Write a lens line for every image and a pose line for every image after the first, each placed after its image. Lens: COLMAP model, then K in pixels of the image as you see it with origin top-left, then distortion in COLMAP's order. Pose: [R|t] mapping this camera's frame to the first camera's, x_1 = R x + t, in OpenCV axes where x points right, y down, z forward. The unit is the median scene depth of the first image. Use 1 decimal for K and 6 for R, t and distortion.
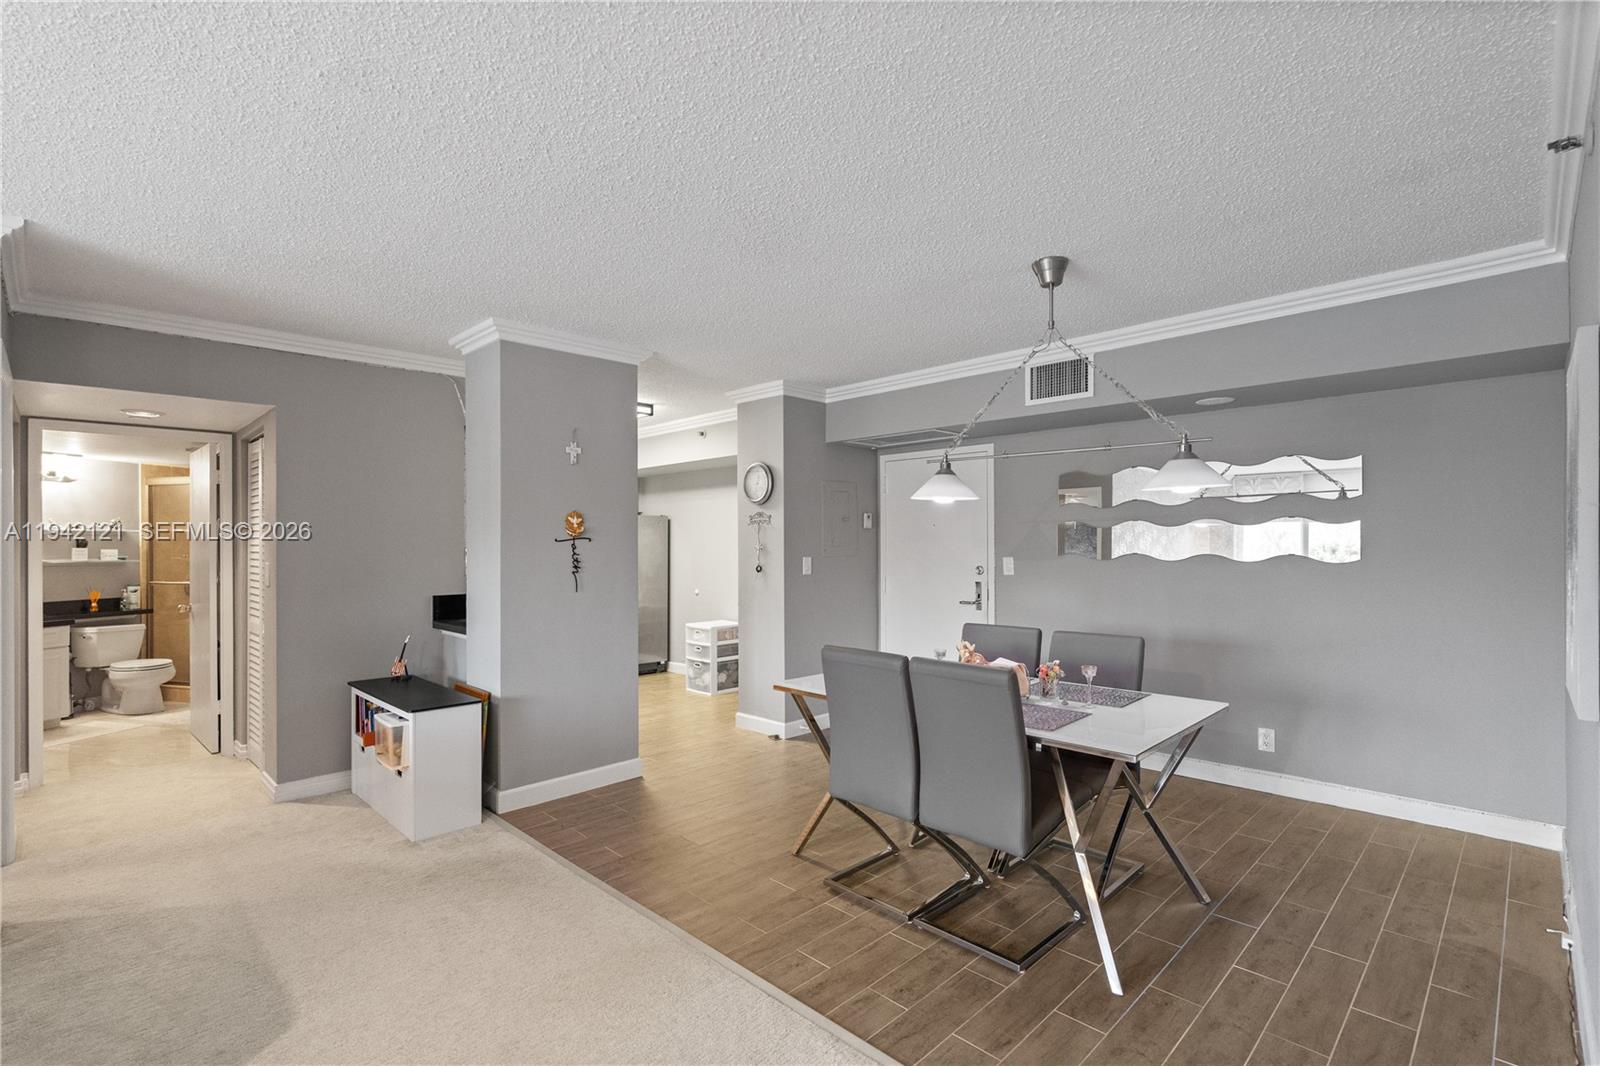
lens RADIAL K [[730.7, 0, 823.6], [0, 730.7, 544.6], [0, 0, 1]] dist [-0.002336, 0.001704]
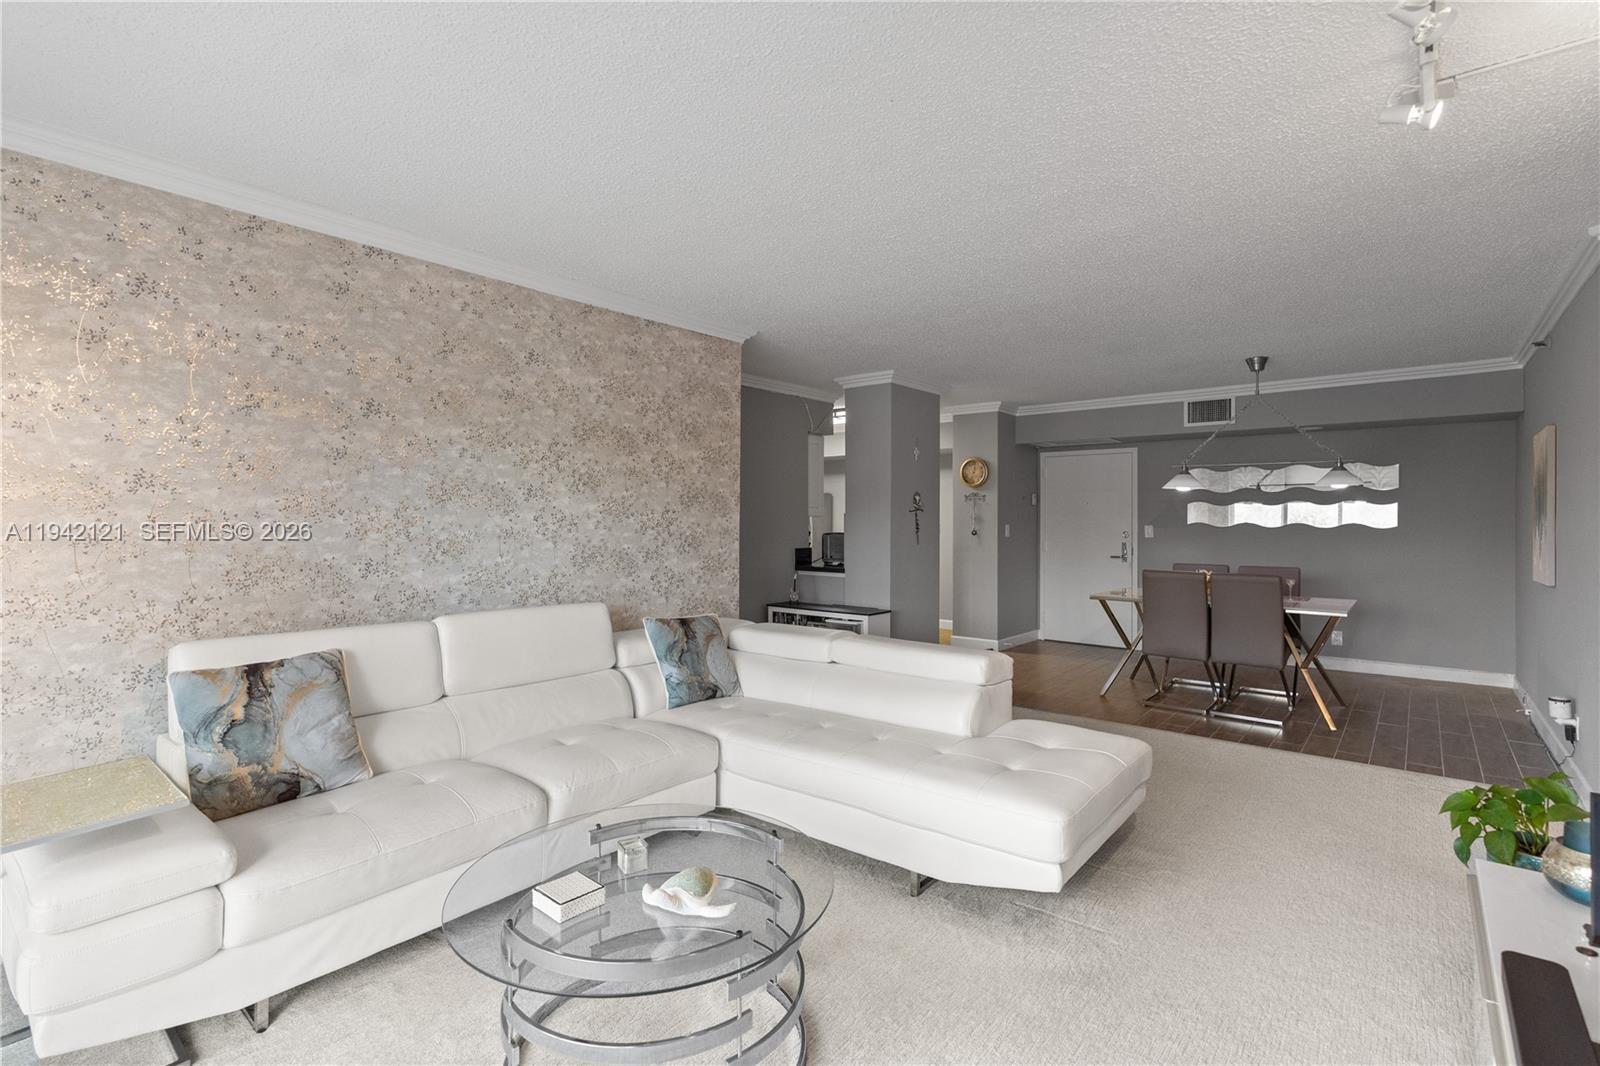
lens RADIAL K [[730.7, 0, 837.3], [0, 730.7, 513.0], [0, 0, 1]] dist [-0.002336, 0.001704]
pose [[0.995695, 0.009851, 0.092170, -0.604129], [-0.009047, 0.999917, -0.009140, 0.013400], [-0.092252, 0.008267, 0.995701, -0.475212]]
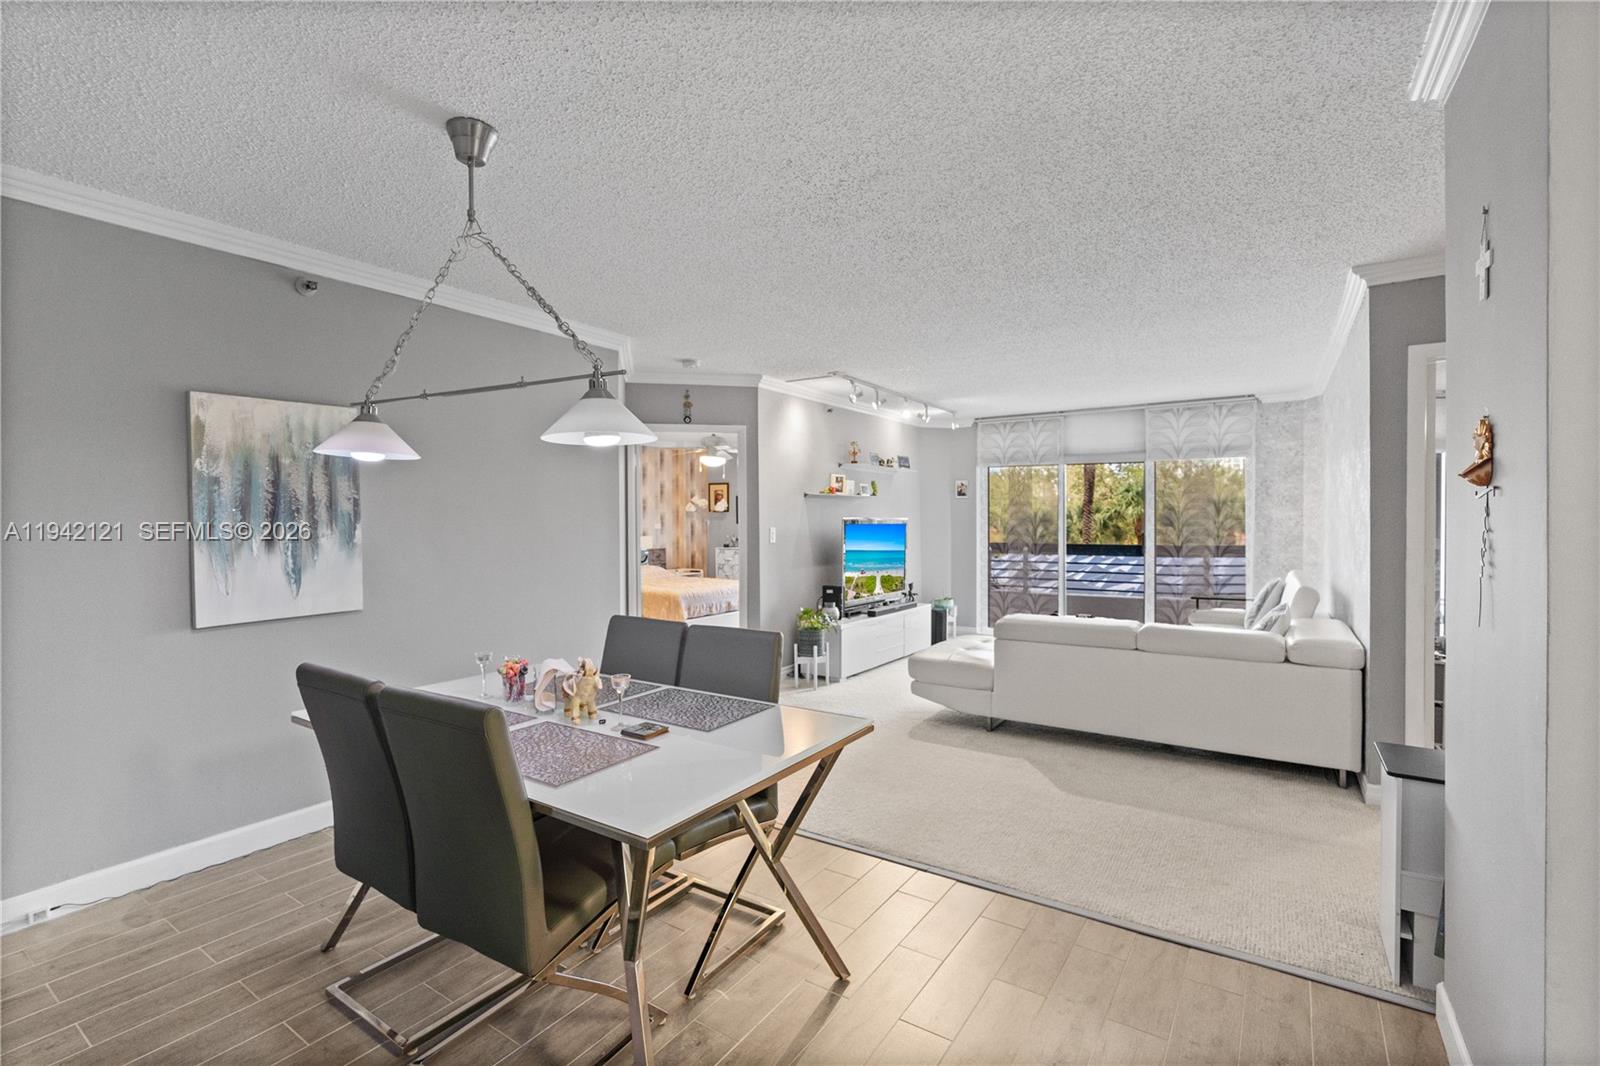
lens RADIAL K [[730.7, 0, 803.5], [0, 730.7, 527.6], [0, 0, 1]] dist [-0.002336, 0.001704]
pose [[-0.983880, 0.011514, -0.178461, 0.083062], [0.008751, 0.999829, 0.016264, 0.000880], [0.178617, 0.014440, -0.983813, 1.235880]]
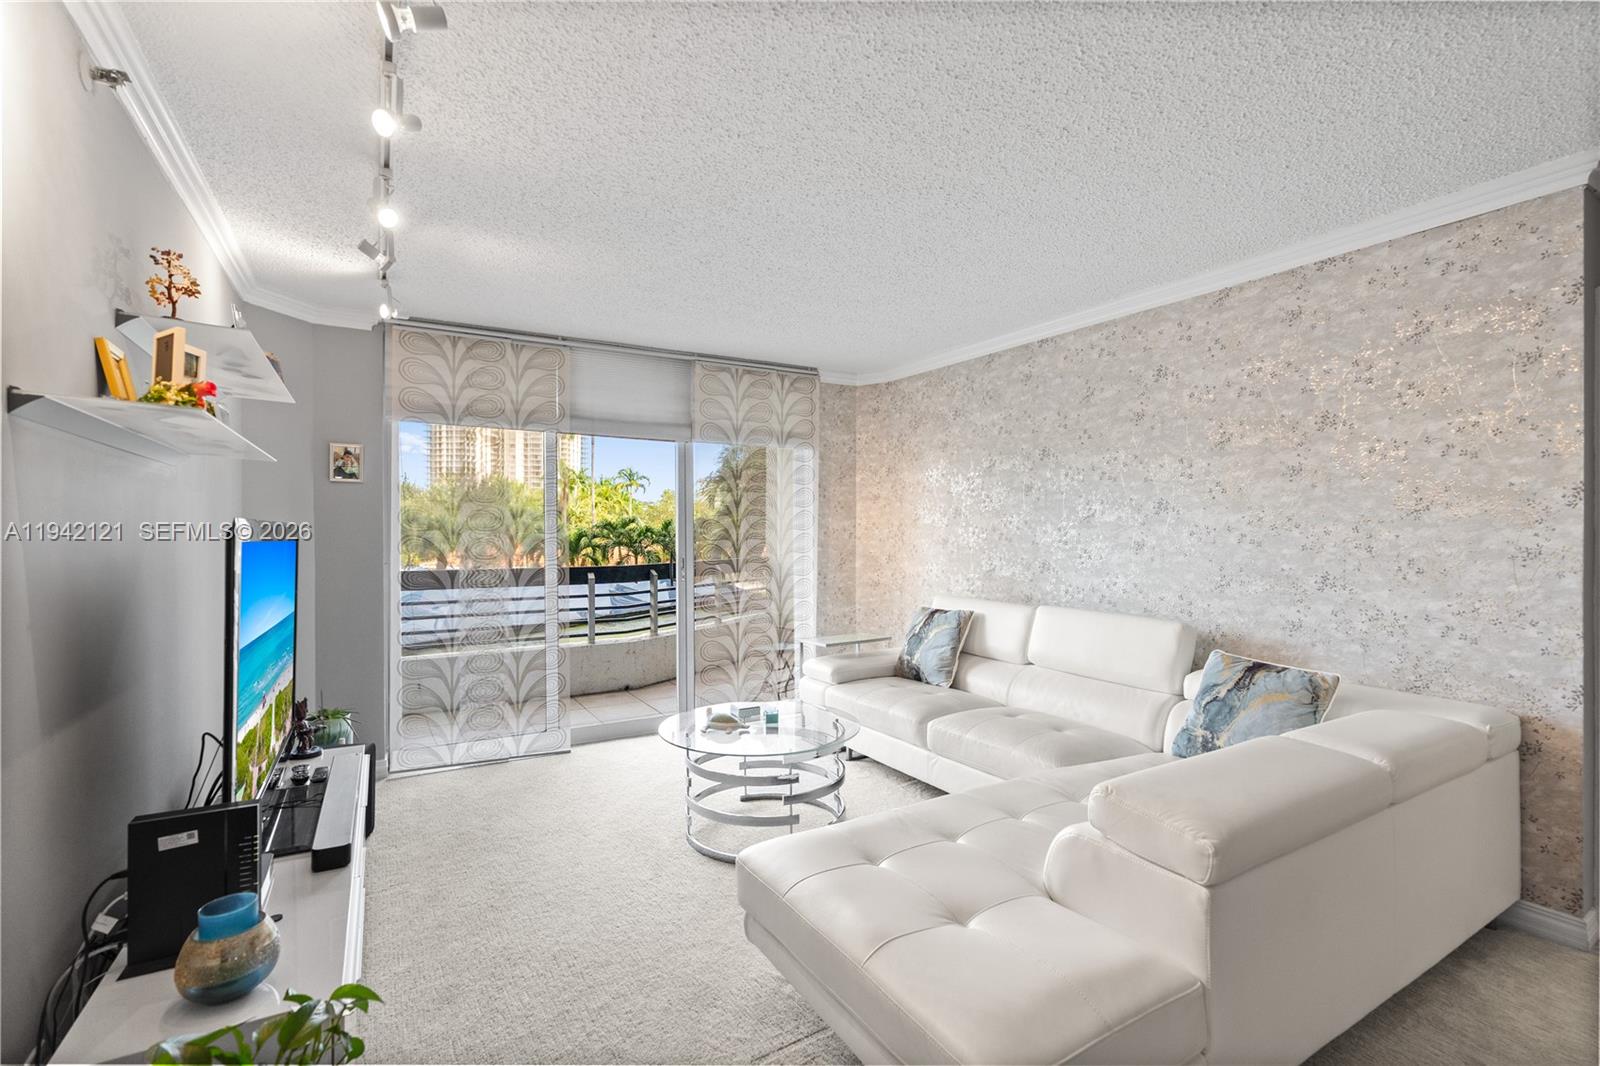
lens RADIAL K [[730.7, 0, 801.6], [0, 730.7, 531.5], [0, 0, 1]] dist [-0.002336, 0.001704]
pose [[-0.273397, 0.007322, -0.961874, 0.022463], [-0.000639, 0.999969, 0.007794, 0.009473], [0.961901, 0.002745, -0.273384, 0.179836]]
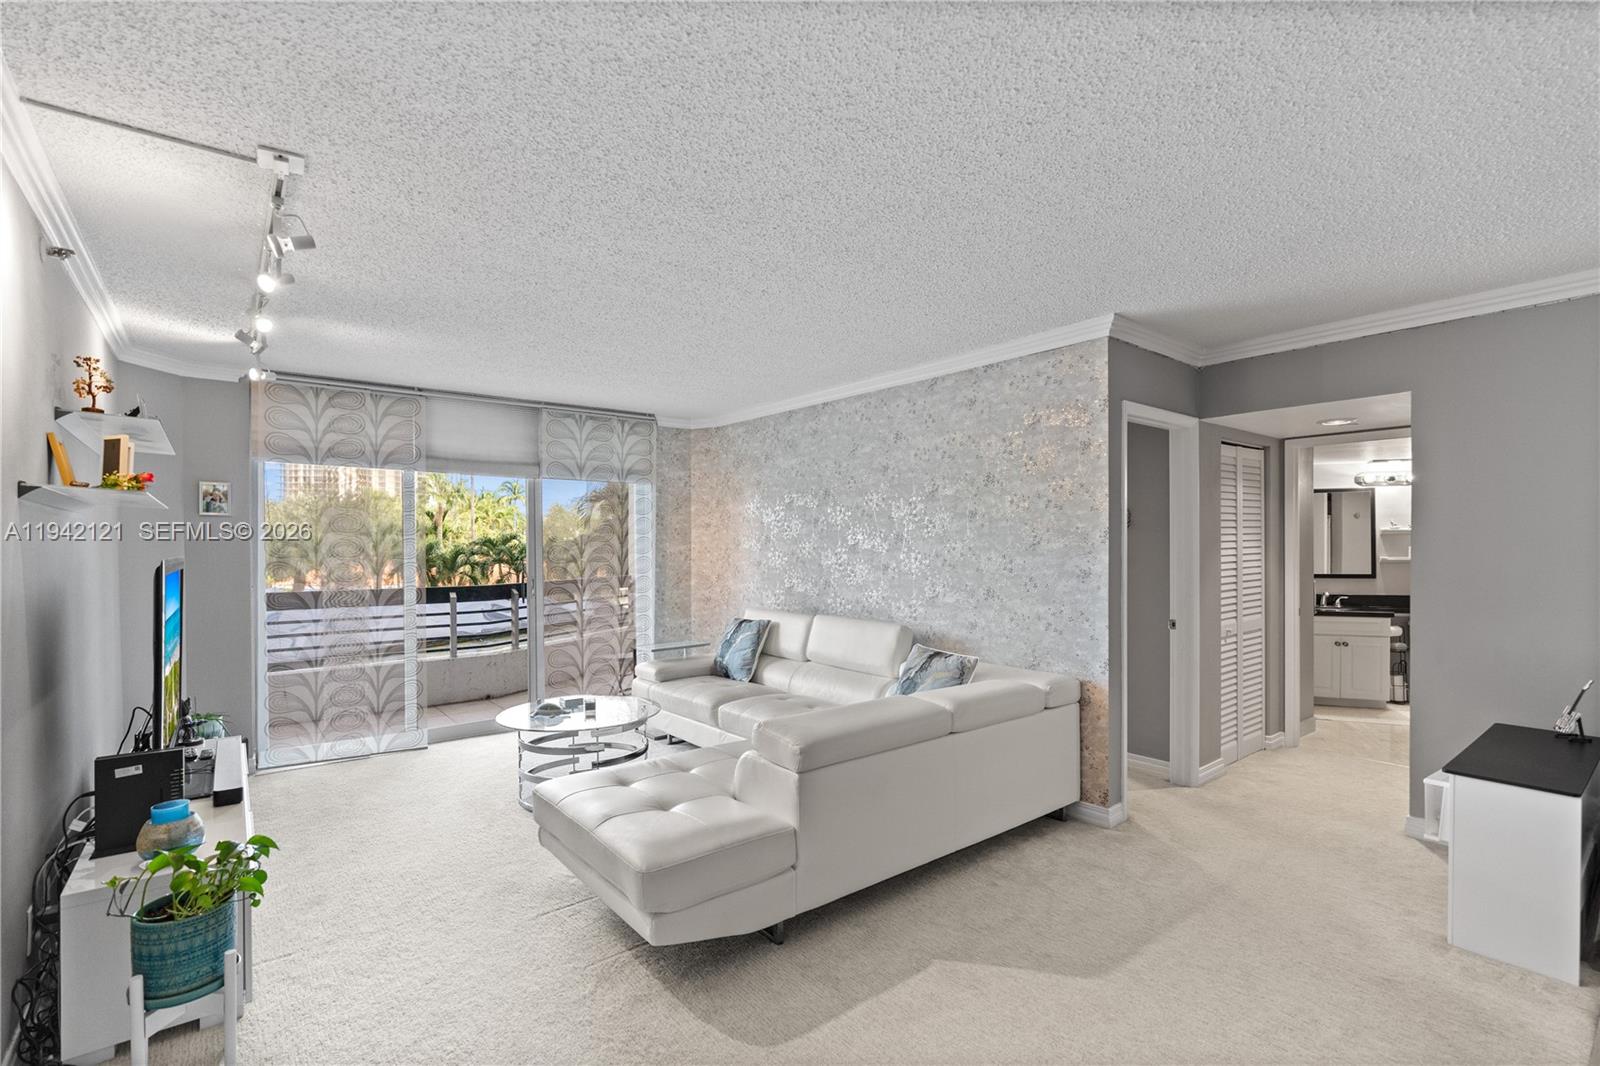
lens RADIAL K [[730.7, 0, 799.9], [0, 730.7, 549.4], [0, 0, 1]] dist [-0.002336, 0.001704]
pose [[-0.133321, 0.010983, -0.991012, 0.209299], [0.000904, 0.999940, 0.010961, -0.006551], [0.991072, 0.000565, -0.133323, 0.338223]]
